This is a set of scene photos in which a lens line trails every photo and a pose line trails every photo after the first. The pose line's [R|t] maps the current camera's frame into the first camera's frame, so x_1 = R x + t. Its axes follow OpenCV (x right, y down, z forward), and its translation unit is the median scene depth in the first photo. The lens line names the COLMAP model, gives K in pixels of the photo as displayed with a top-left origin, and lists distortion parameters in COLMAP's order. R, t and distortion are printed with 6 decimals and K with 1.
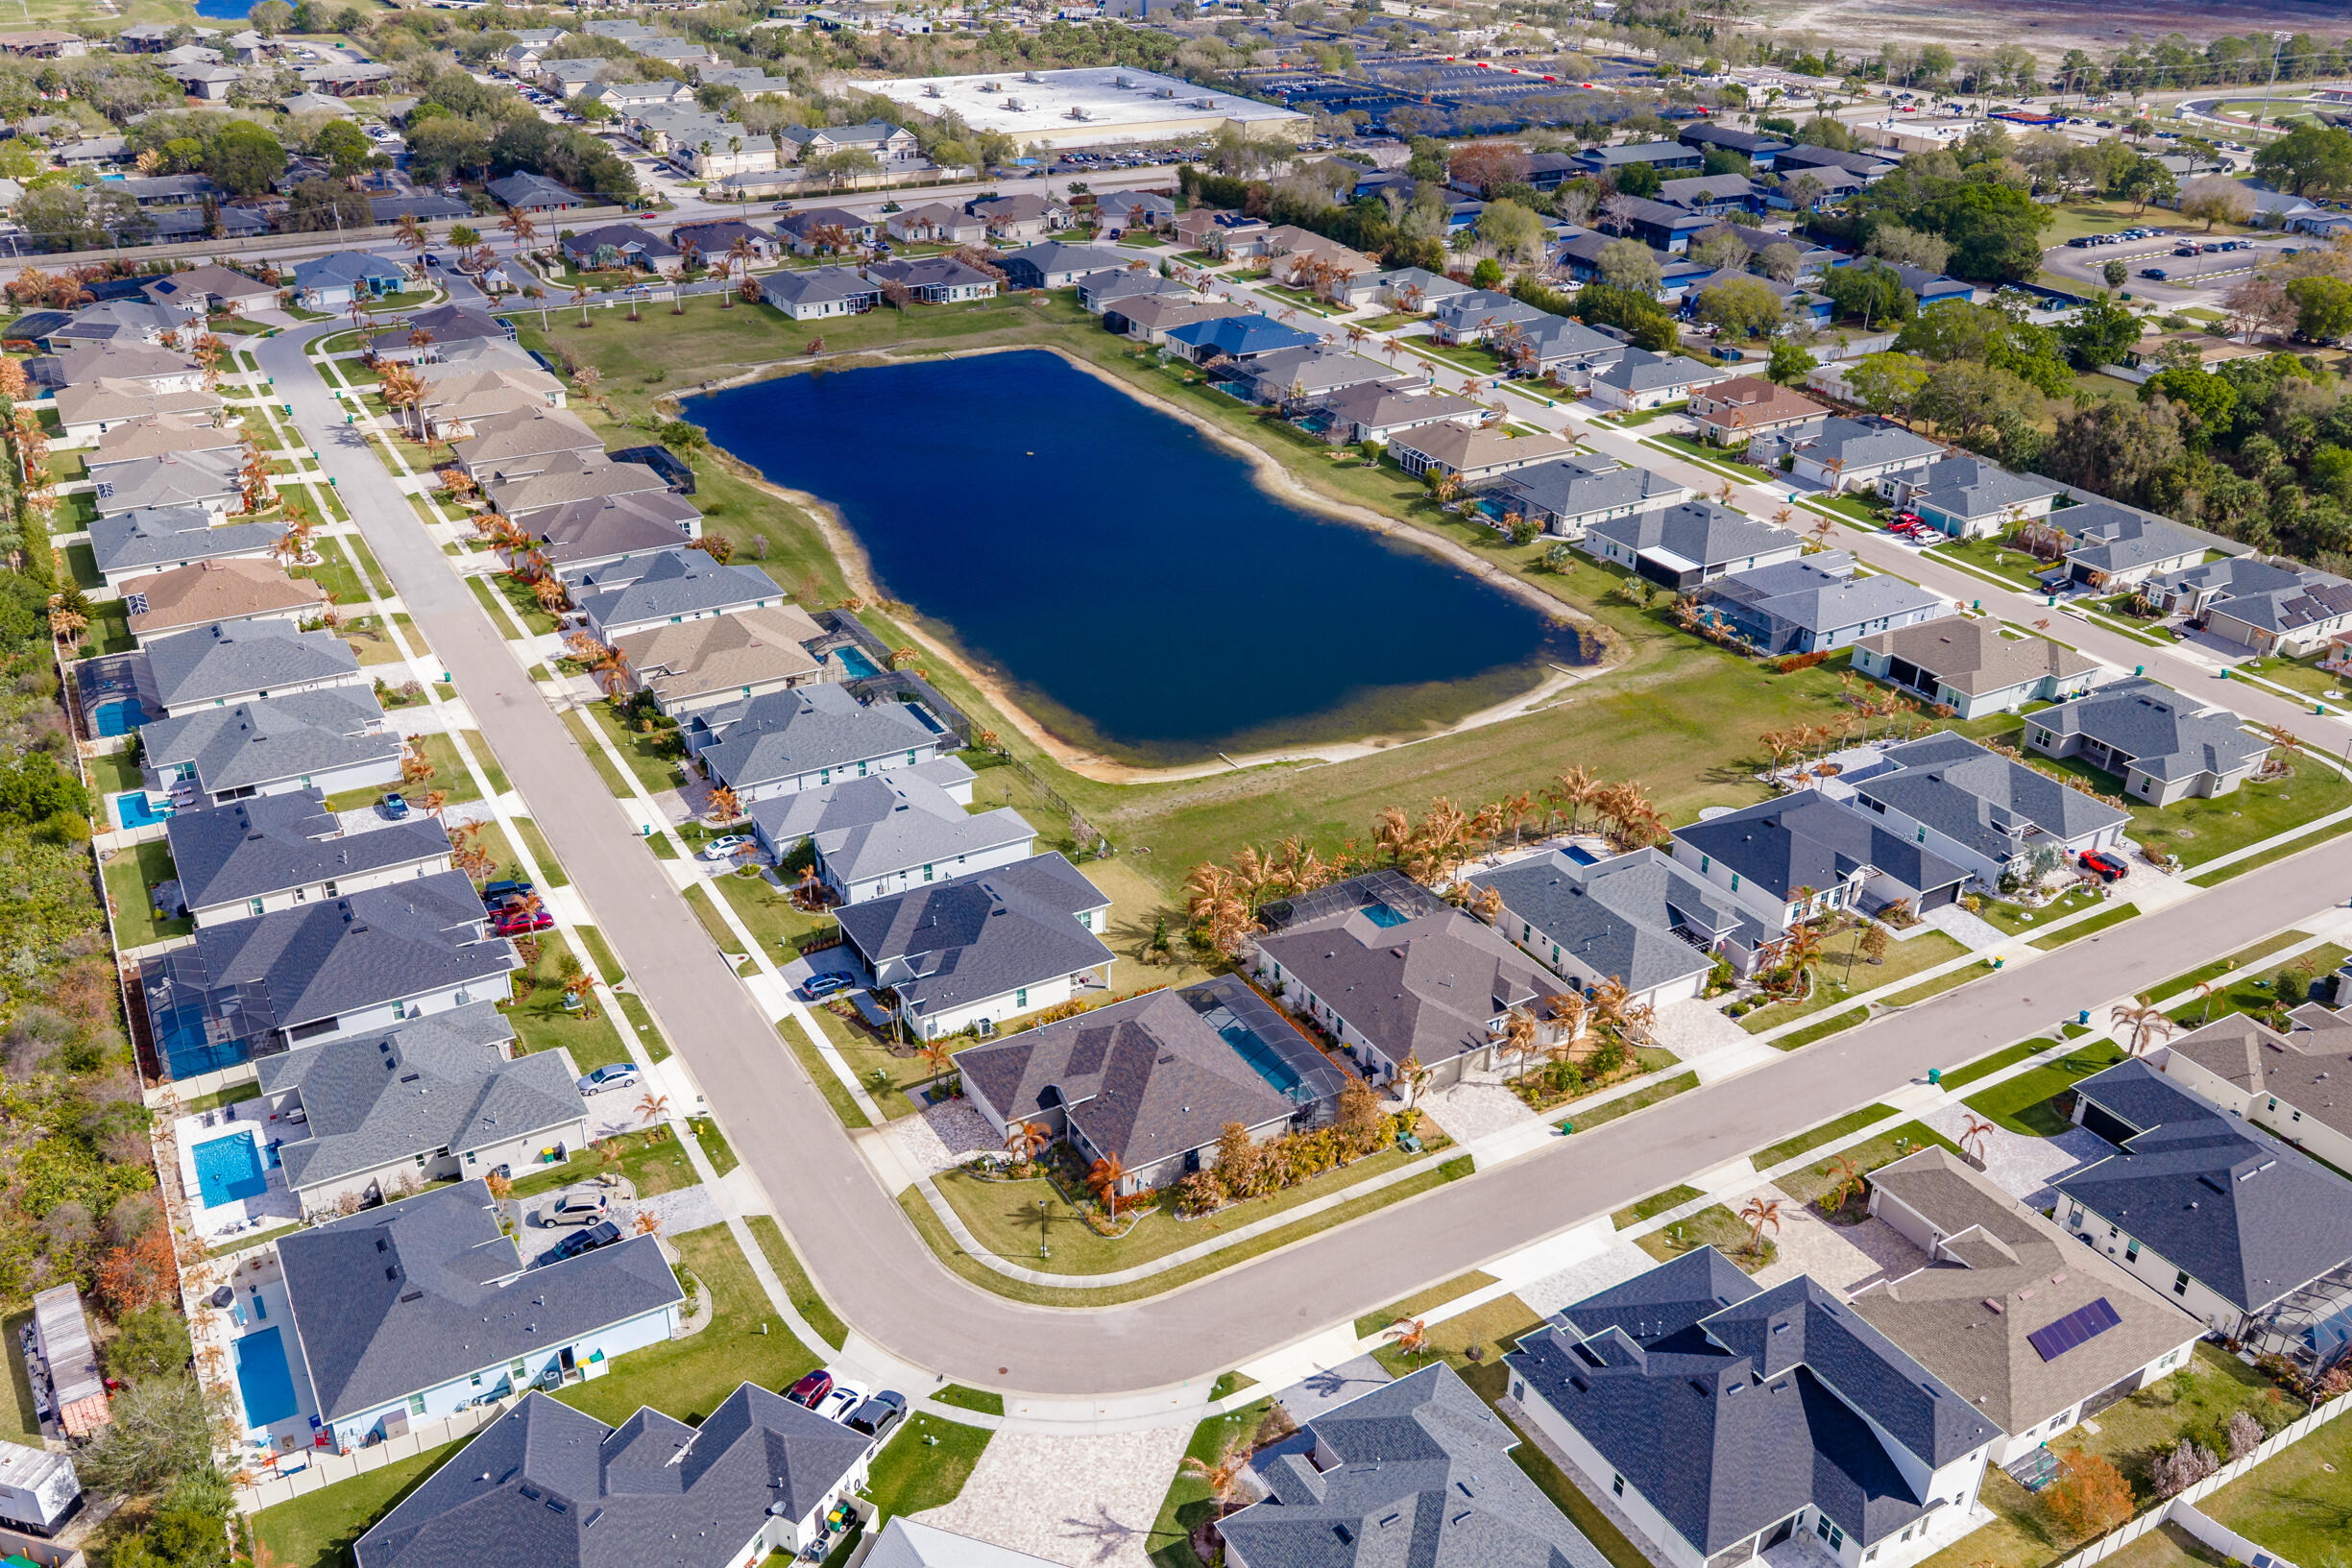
lens RADIAL K [[1950.3, 0, 1181.5], [0, 1950.3, 788.5], [0, 0, 1]] dist [0.026108, -0.043083]
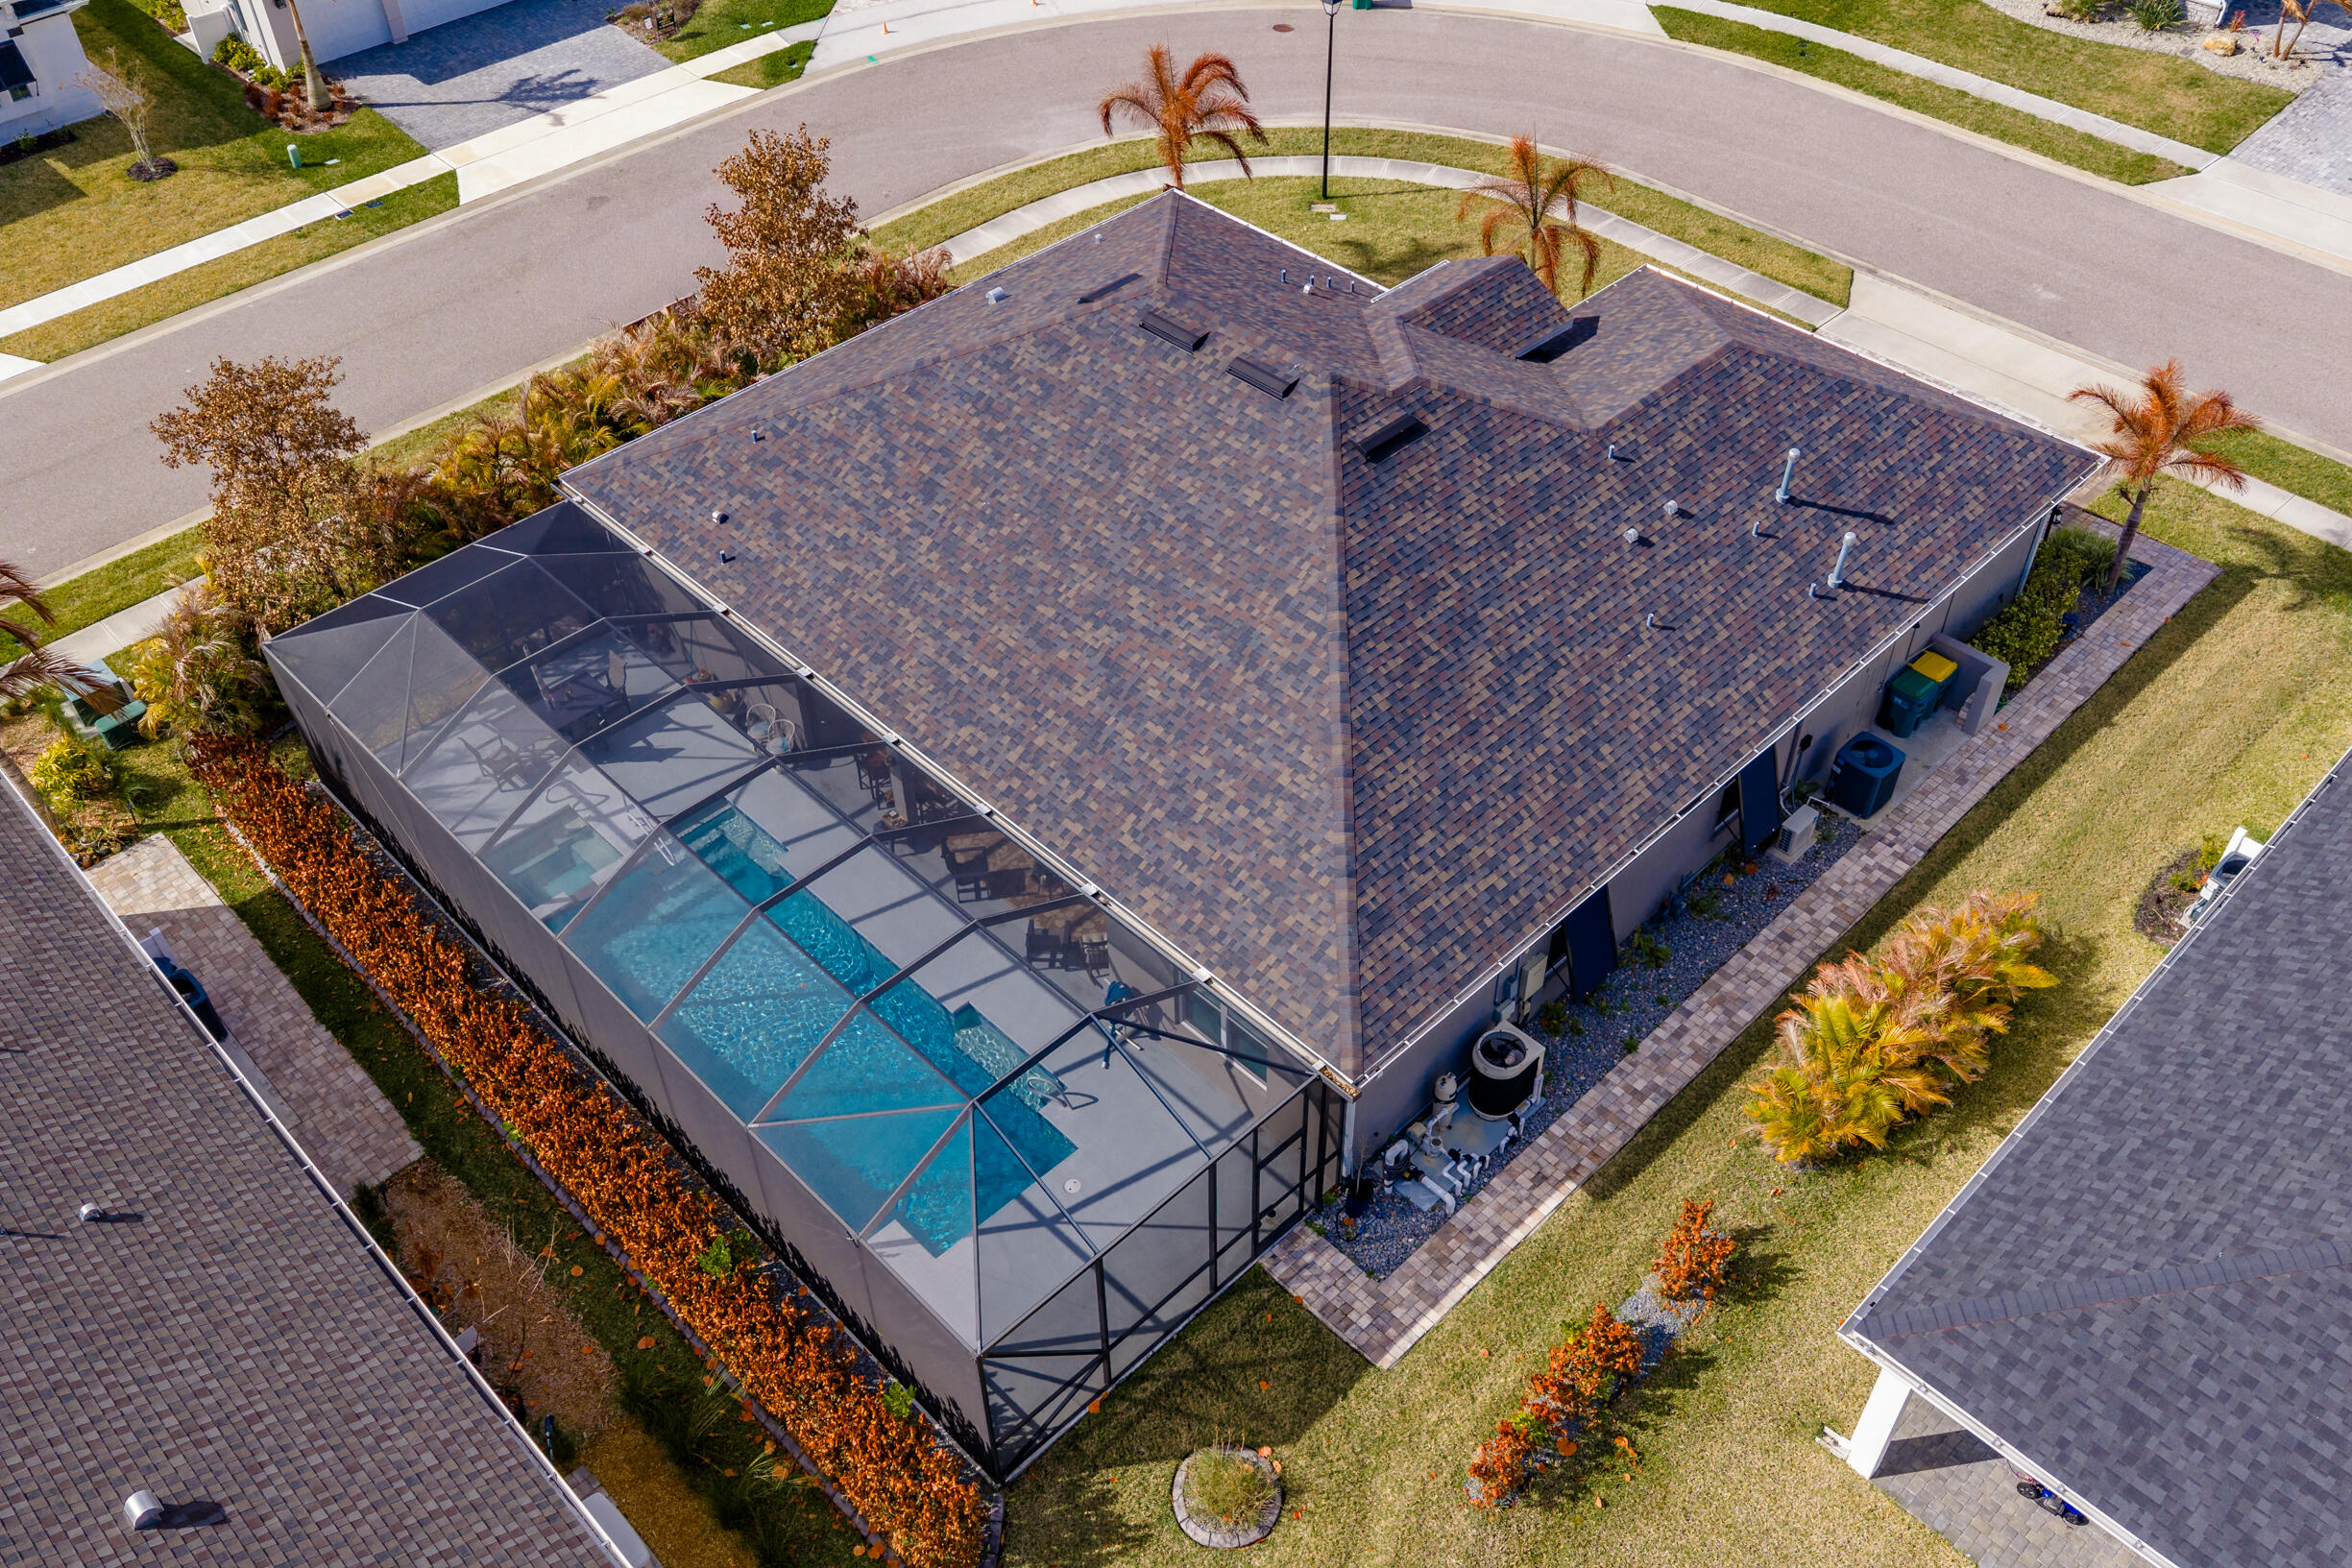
lens RADIAL K [[1950.3, 0, 1181.5], [0, 1950.3, 788.5], [0, 0, 1]] dist [0.026108, -0.043083]
pose [[-0.970778, 0.165177, -0.174087, 0.024118], [-0.110530, 0.336146, 0.935302, -0.038709], [0.213009, 0.927212, -0.308066, 0.815898]]
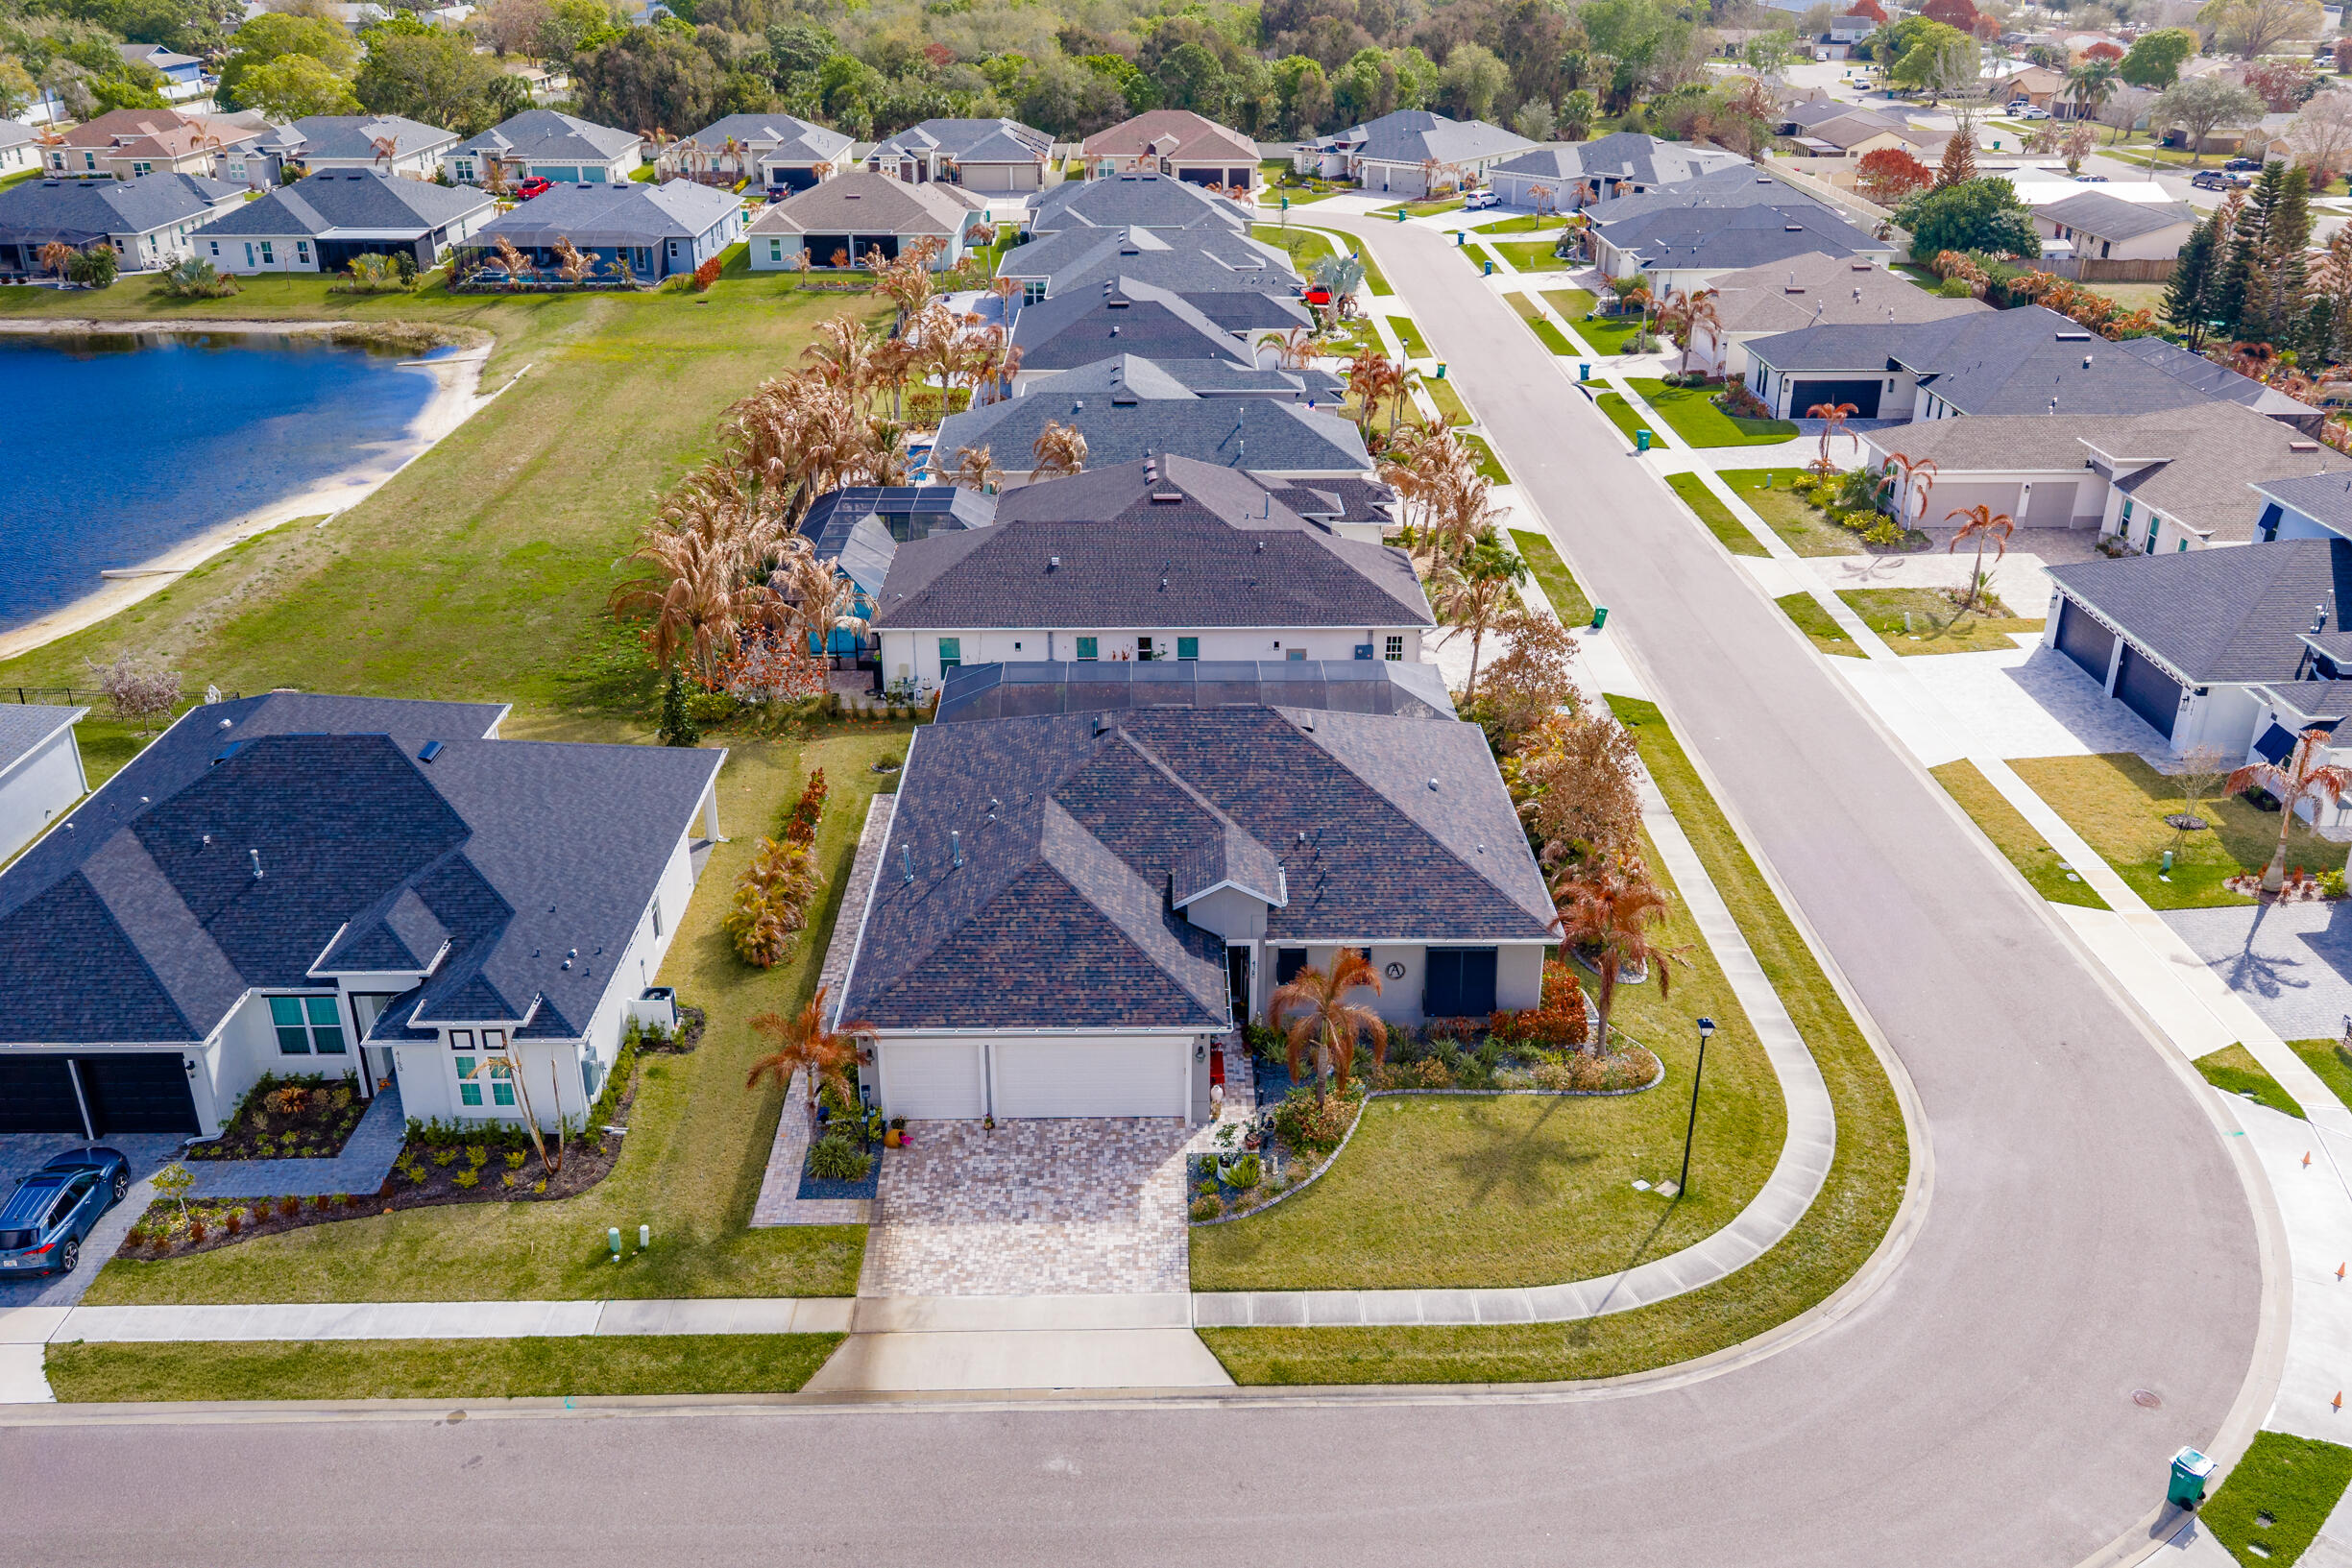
lens RADIAL K [[1950.3, 0, 1181.5], [0, 1950.3, 788.5], [0, 0, 1]] dist [0.026108, -0.043083]
pose [[0.488280, -0.377071, 0.787020, -0.246756], [0.406648, 0.896252, 0.177114, 0.050831], [-0.772153, 0.233559, 0.590957, 0.570811]]
